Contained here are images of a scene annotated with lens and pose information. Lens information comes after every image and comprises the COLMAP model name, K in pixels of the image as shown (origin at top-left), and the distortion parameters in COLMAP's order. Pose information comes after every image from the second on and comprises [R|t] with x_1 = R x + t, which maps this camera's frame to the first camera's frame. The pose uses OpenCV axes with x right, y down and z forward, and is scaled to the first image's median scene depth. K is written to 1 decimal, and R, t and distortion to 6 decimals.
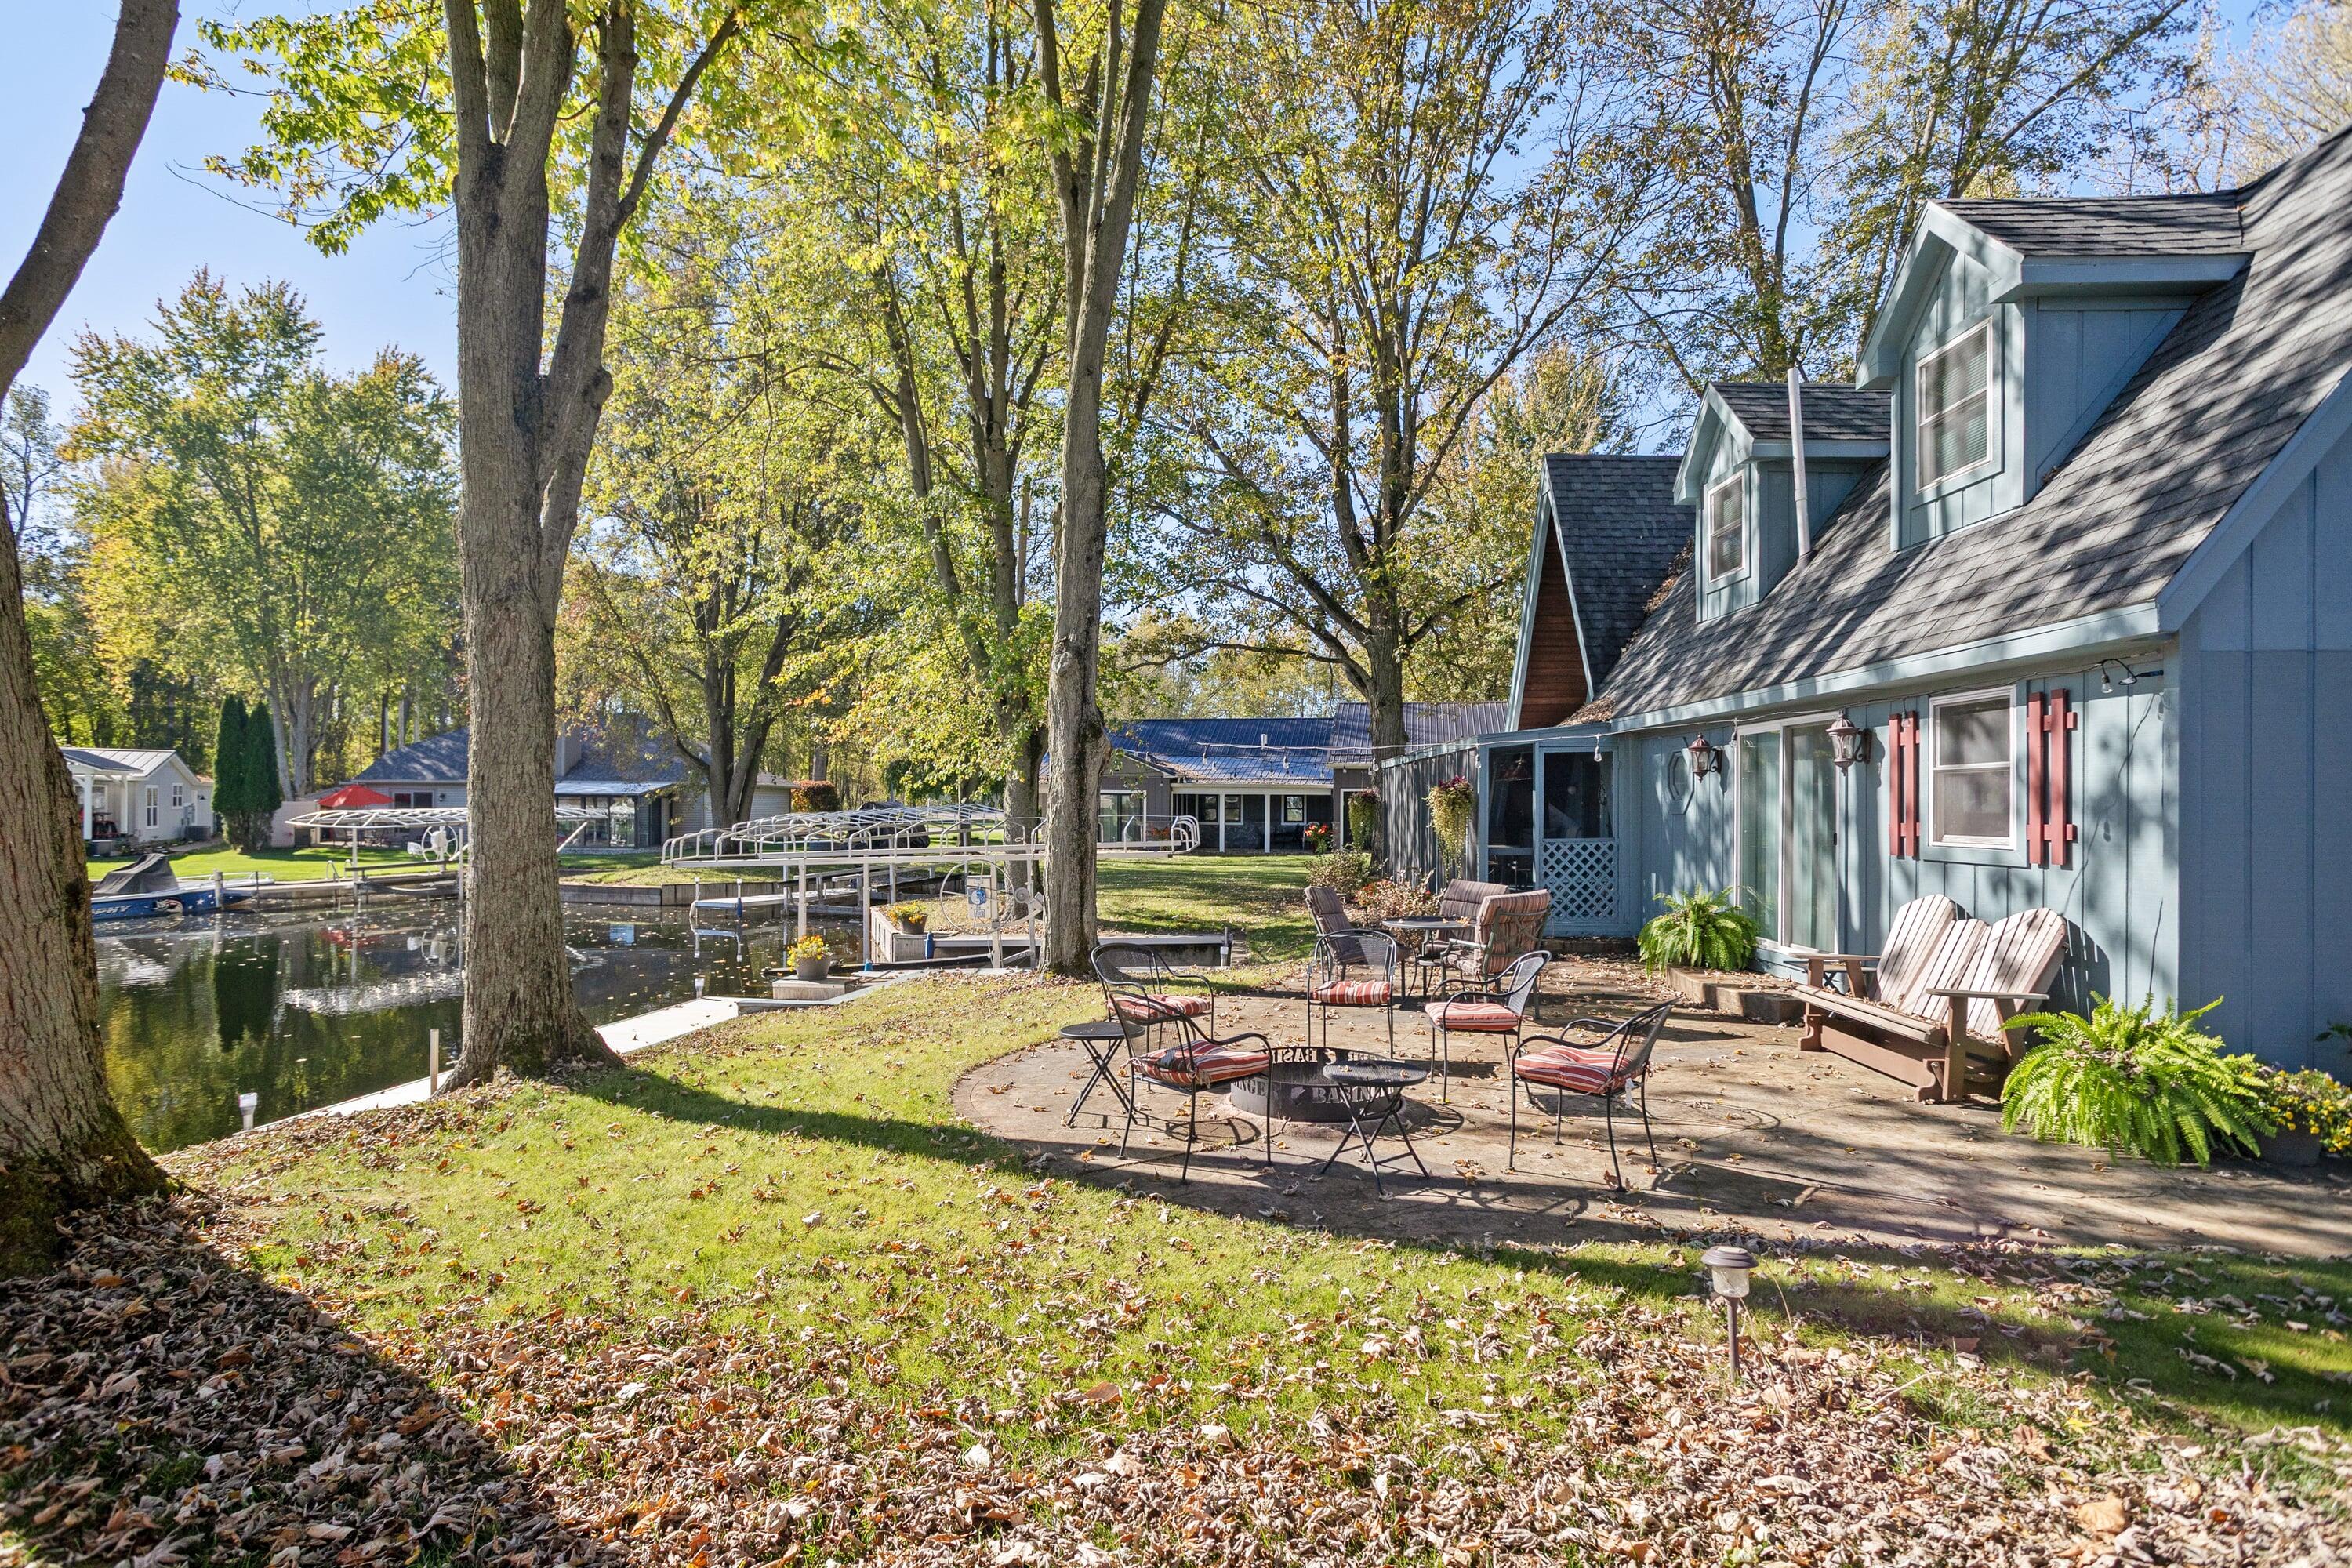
lens RADIAL K [[1129.3, 0, 1179.0], [0, 1129.3, 804.3], [0, 0, 1]] dist [-0.024462, 0.004363]
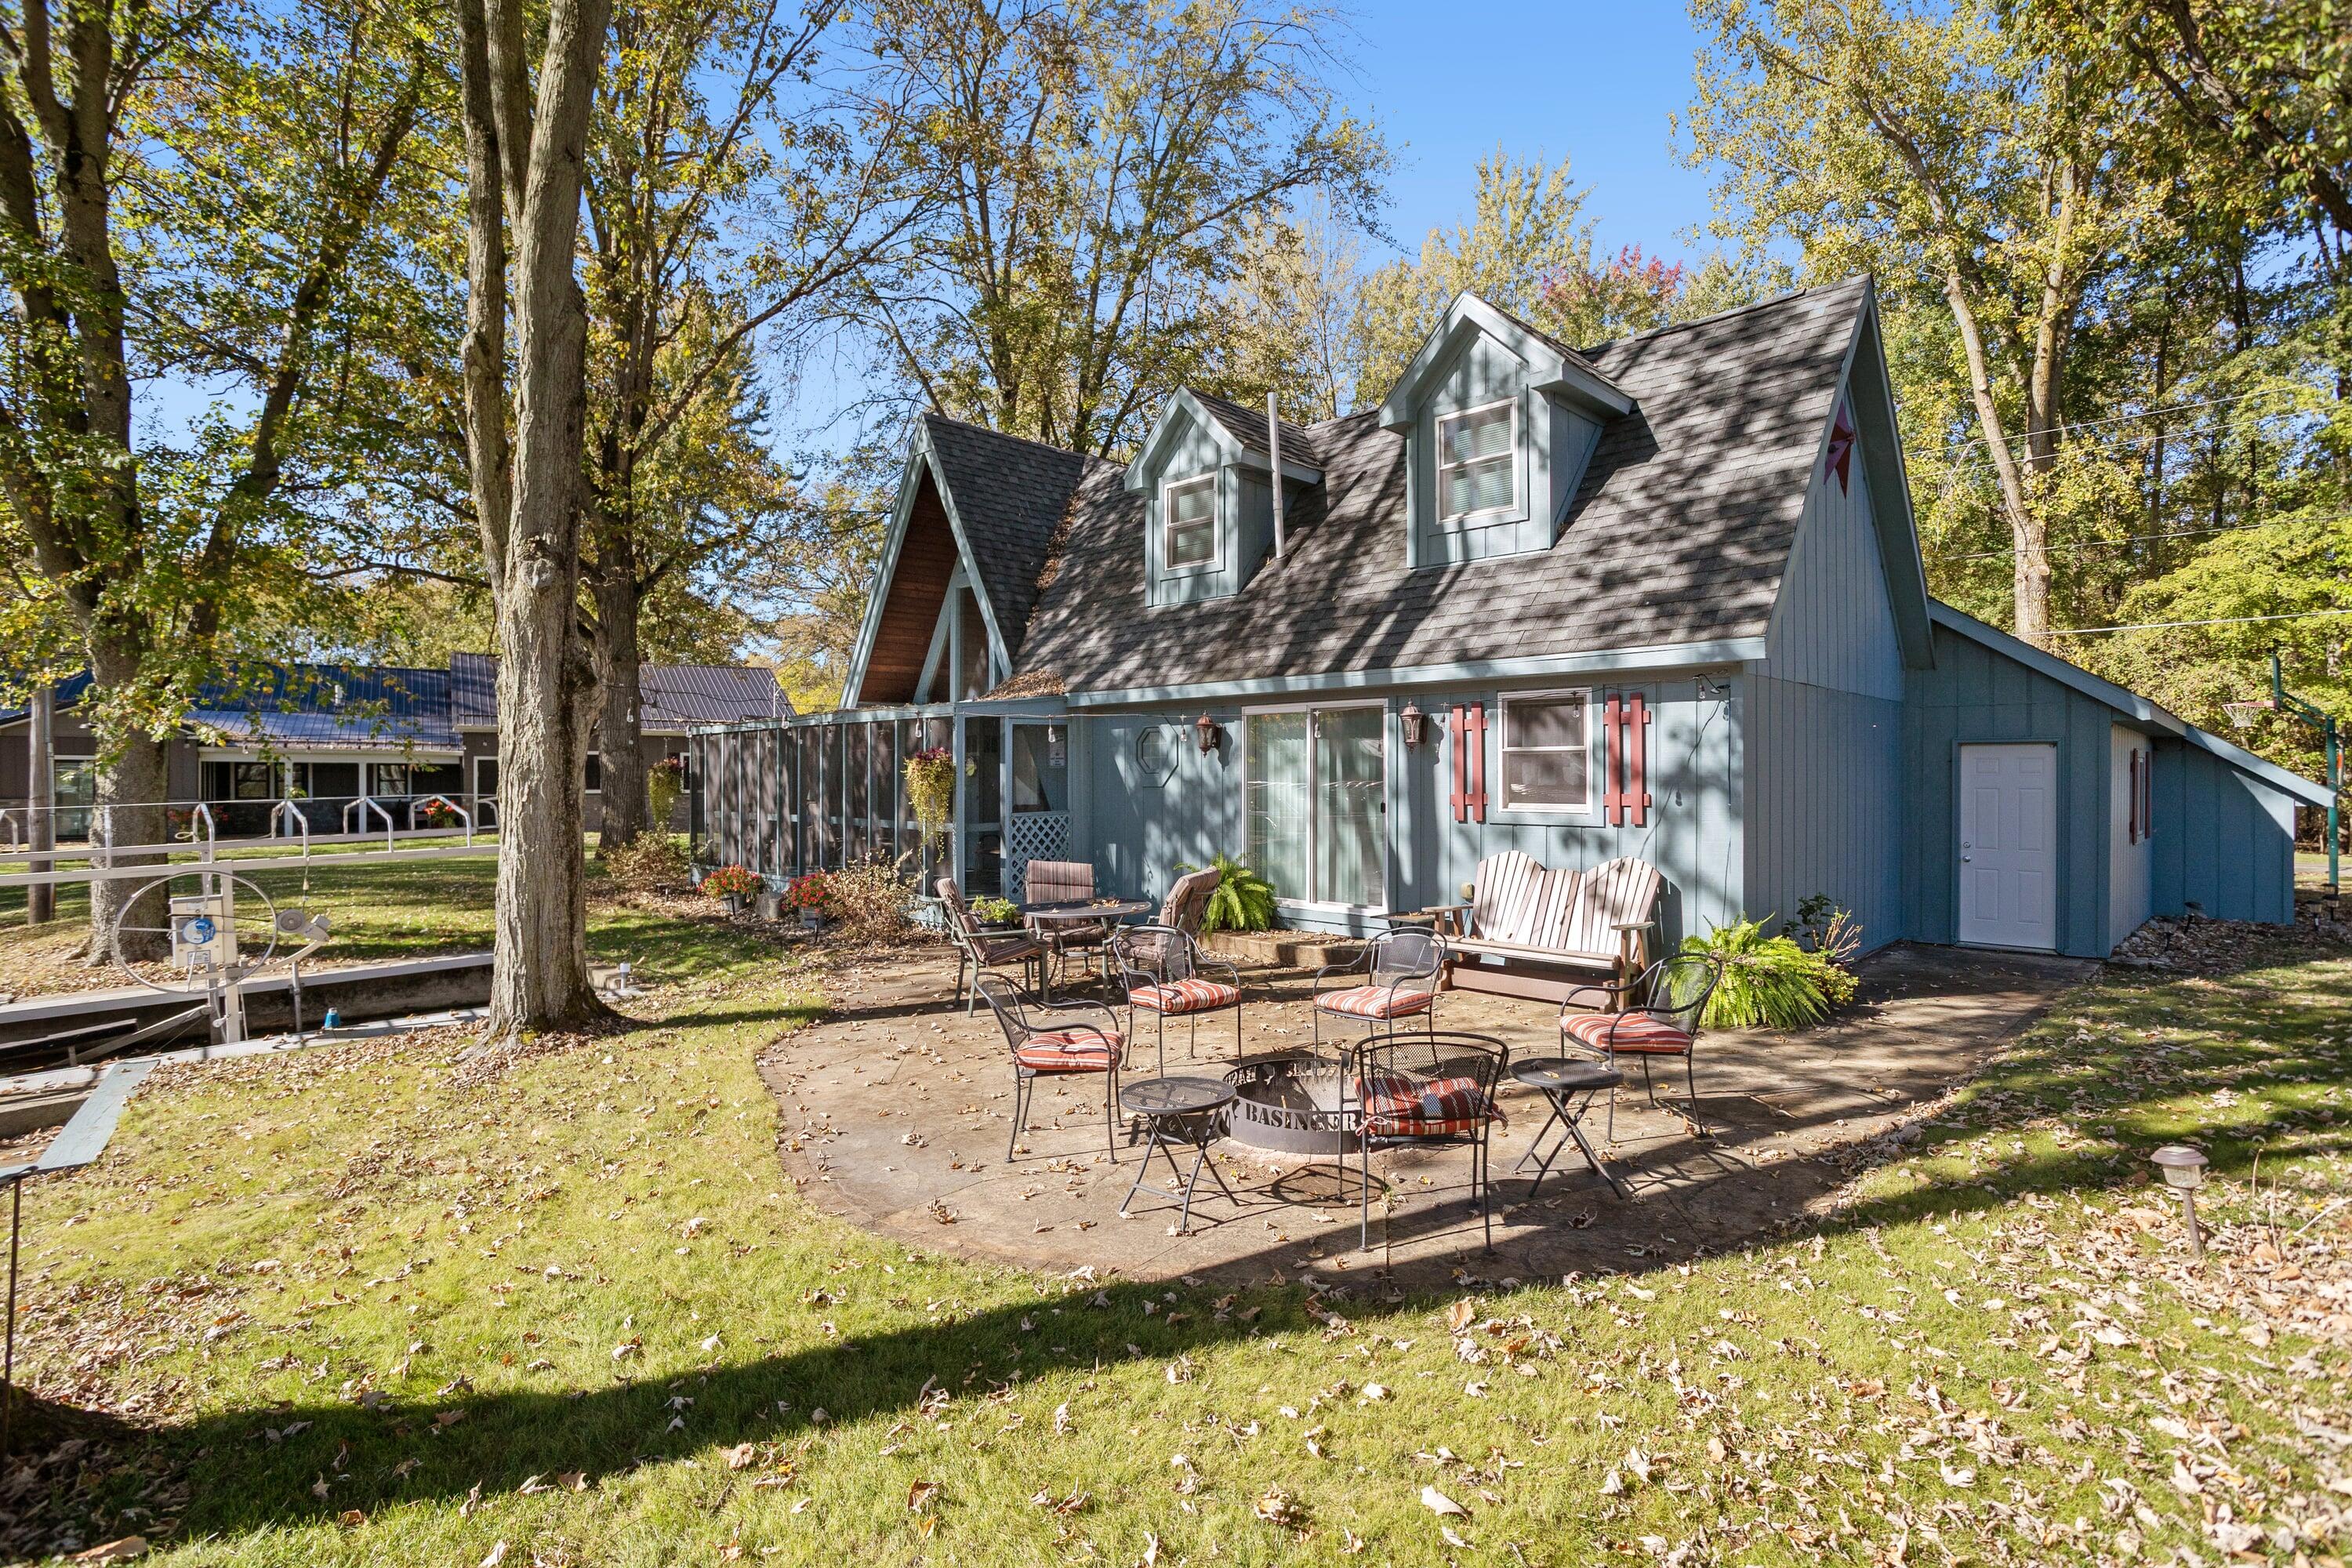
lens RADIAL K [[1129.3, 0, 1177.5], [0, 1129.3, 771.2], [0, 0, 1]] dist [-0.024462, 0.004363]
pose [[0.681371, 0.006124, 0.731913, -0.481262], [-0.003035, 0.999980, -0.005542, -0.000611], [-0.731932, 0.001555, 0.681376, 0.406922]]
